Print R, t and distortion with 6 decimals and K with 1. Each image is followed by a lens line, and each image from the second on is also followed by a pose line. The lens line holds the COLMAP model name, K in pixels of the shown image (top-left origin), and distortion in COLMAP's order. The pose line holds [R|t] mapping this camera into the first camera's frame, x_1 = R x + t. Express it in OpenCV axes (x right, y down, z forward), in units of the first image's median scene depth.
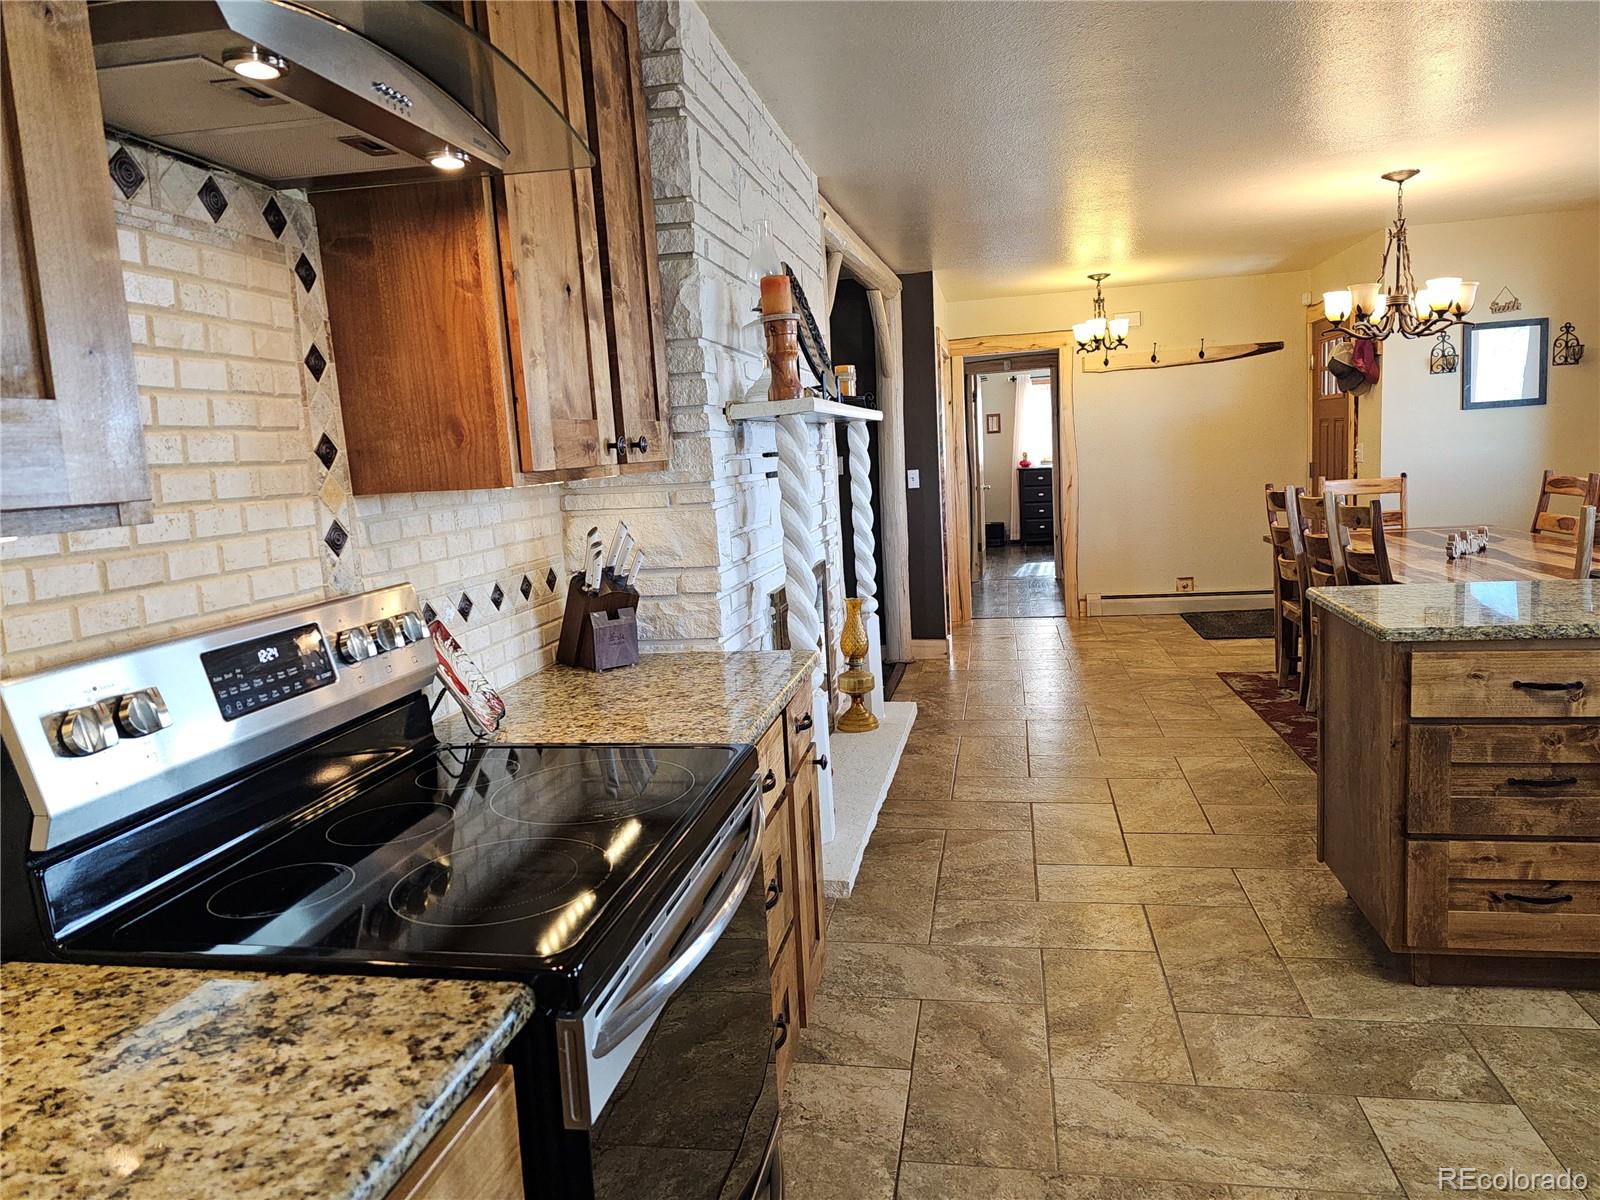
lens RADIAL K [[1070.0, 0, 803.2], [0, 1070.0, 605.0], [0, 0, 1]] dist [0.061576, -0.055040]
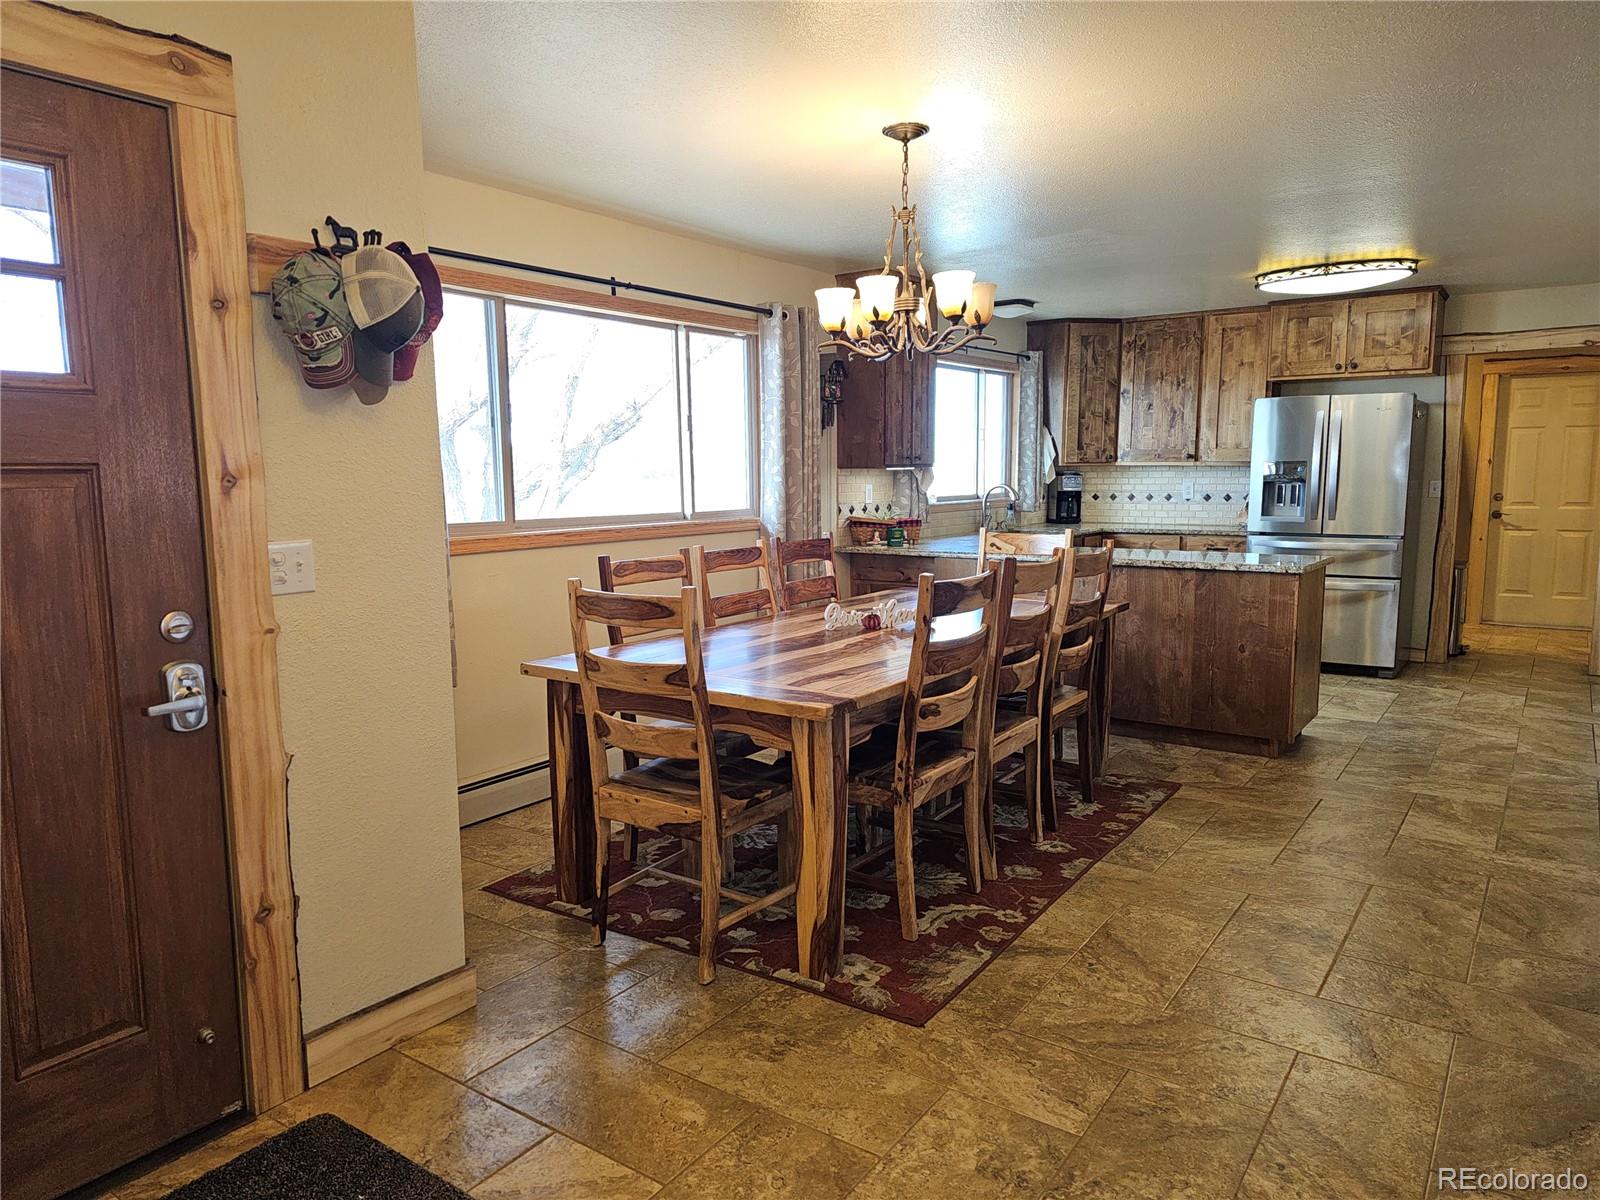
lens RADIAL K [[1070.0, 0, 792.8], [0, 1070.0, 613.1], [0, 0, 1]] dist [0.061576, -0.055040]
pose [[-0.904318, 0.008271, 0.426780, 0.323095], [0.122284, 0.962928, 0.240450, -0.278458], [-0.408970, 0.269631, -0.871804, 1.807574]]
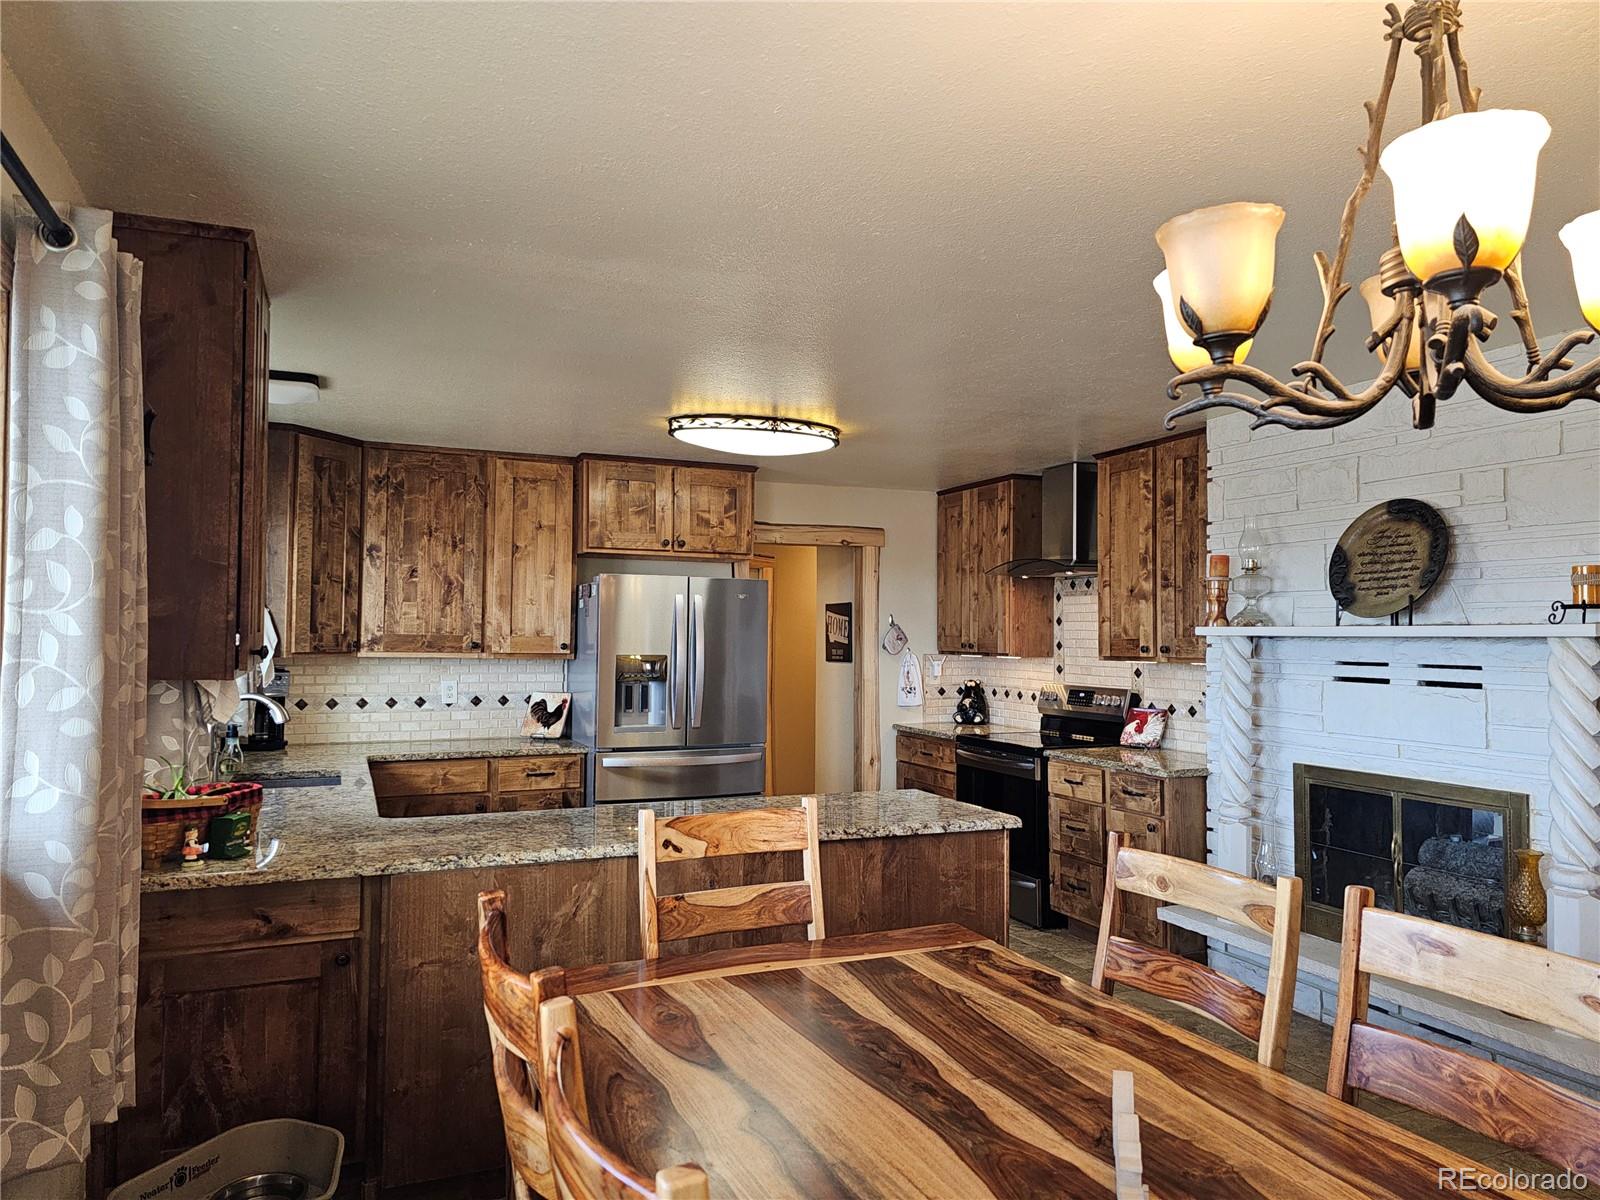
lens RADIAL K [[1070.0, 0, 796.4], [0, 1070.0, 605.5], [0, 0, 1]] dist [0.061576, -0.055040]
pose [[-0.828537, 0.034630, -0.558862, 0.858293], [-0.042049, 0.991419, 0.123773, -0.240054], [0.558353, 0.126050, -0.819972, 1.186116]]
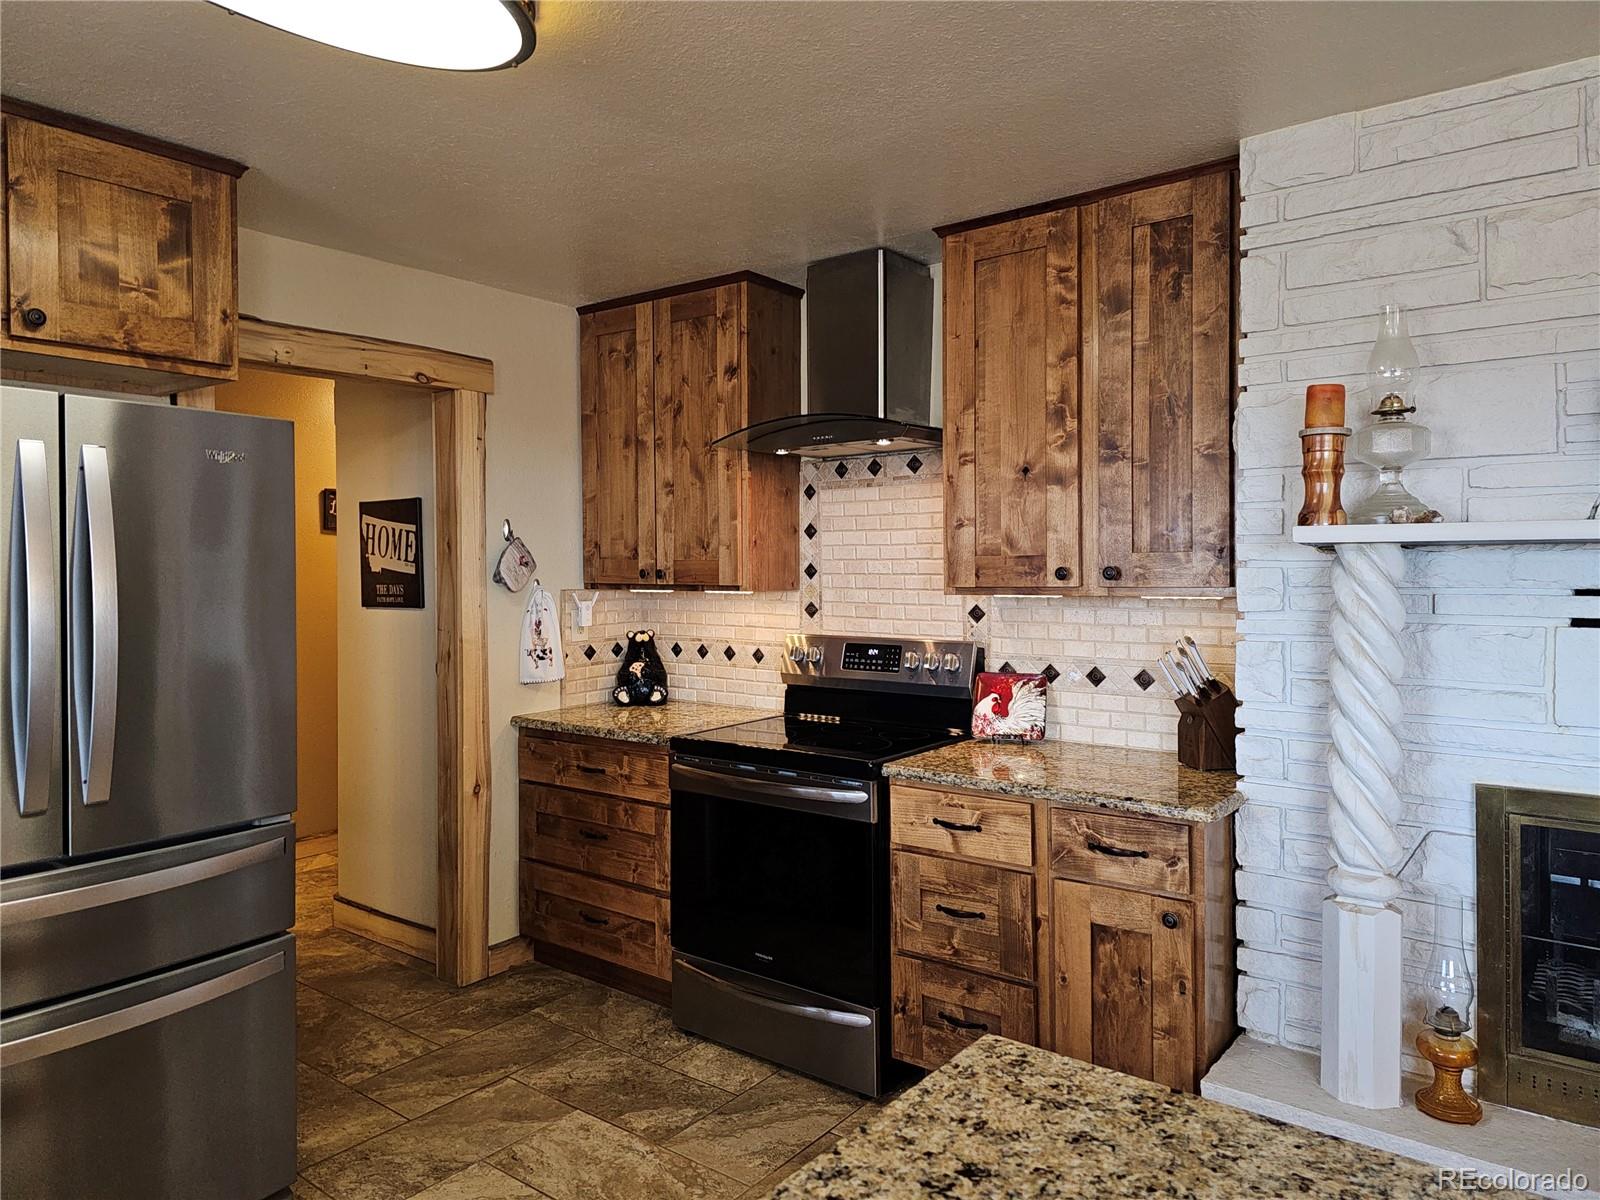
lens RADIAL K [[1070.0, 0, 803.8], [0, 1070.0, 578.9], [0, 0, 1]] dist [0.061576, -0.055040]
pose [[-0.449531, 0.067961, -0.890675, 0.552028], [-0.100882, 0.986860, 0.126216, -0.130428], [0.887550, 0.146591, -0.436768, 0.606812]]
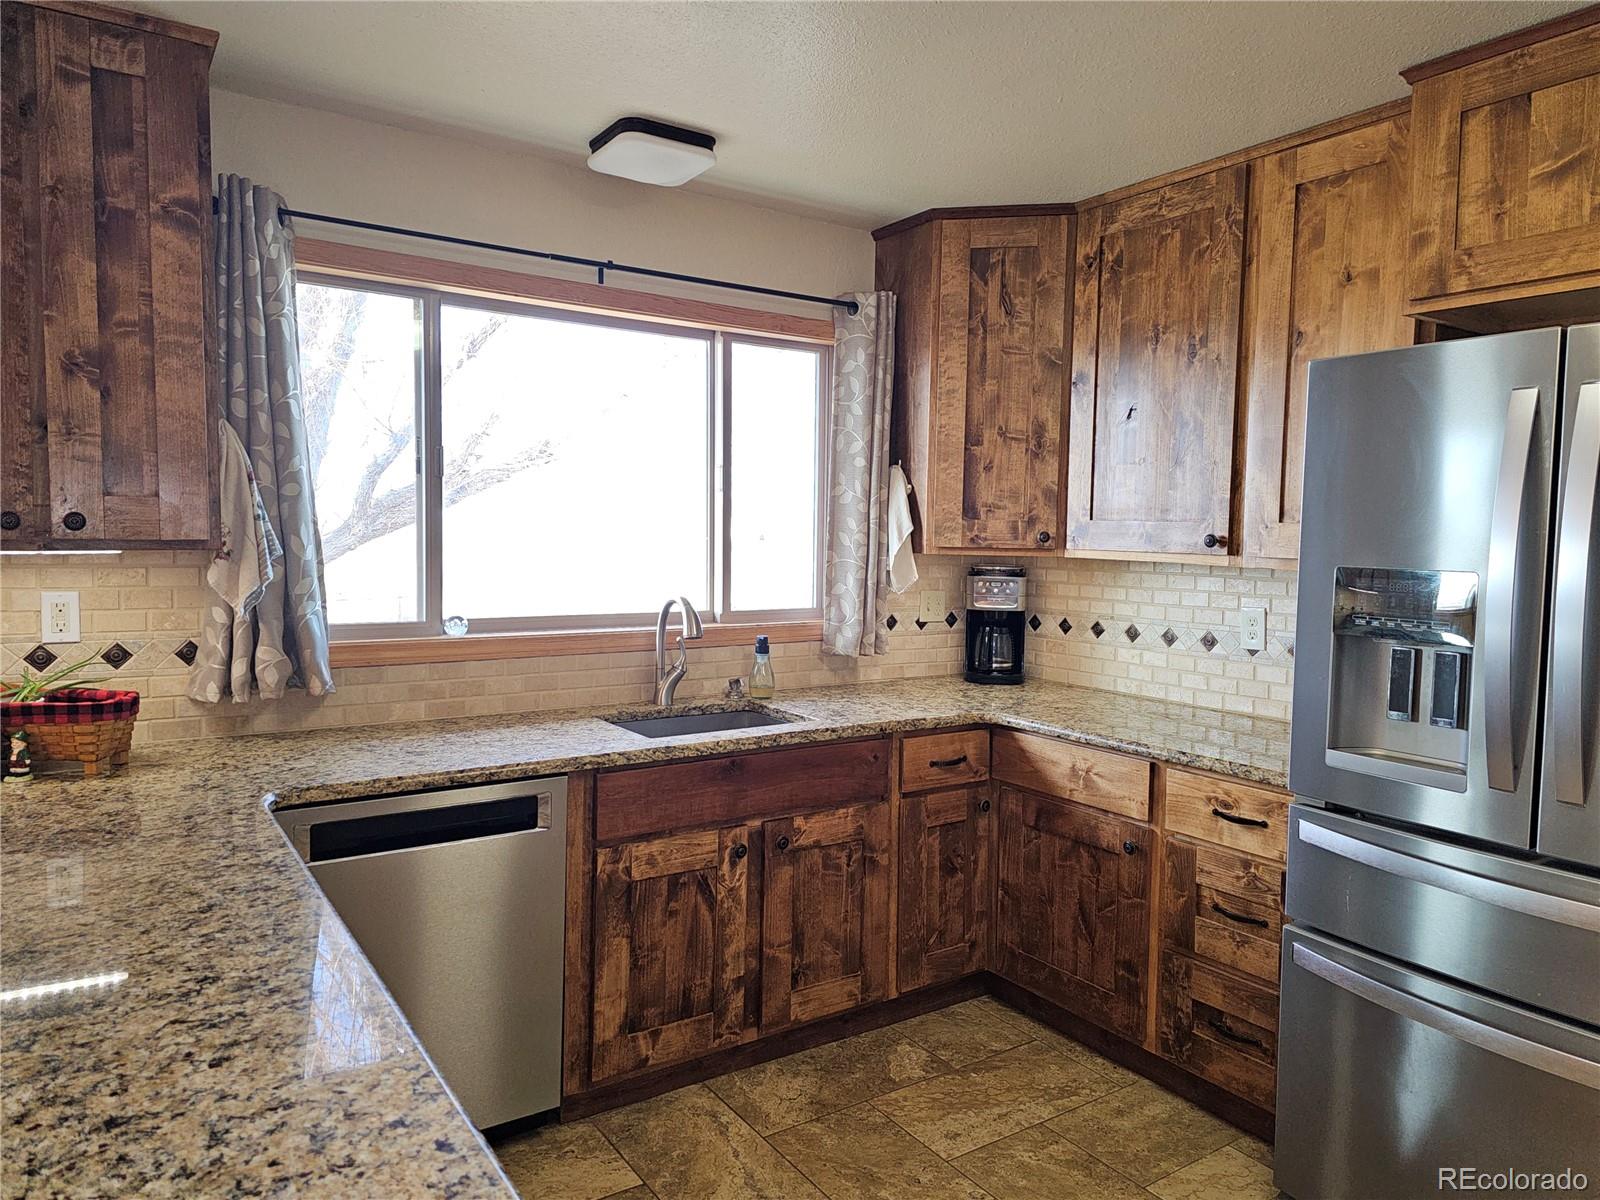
lens RADIAL K [[1070.0, 0, 801.1], [0, 1070.0, 591.0], [0, 0, 1]] dist [0.061576, -0.055040]
pose [[-0.707178, 0.006675, 0.707004, 0.206960], [0.127956, 0.984652, 0.118692, -0.107053], [-0.695360, 0.174402, -0.697179, 0.606570]]
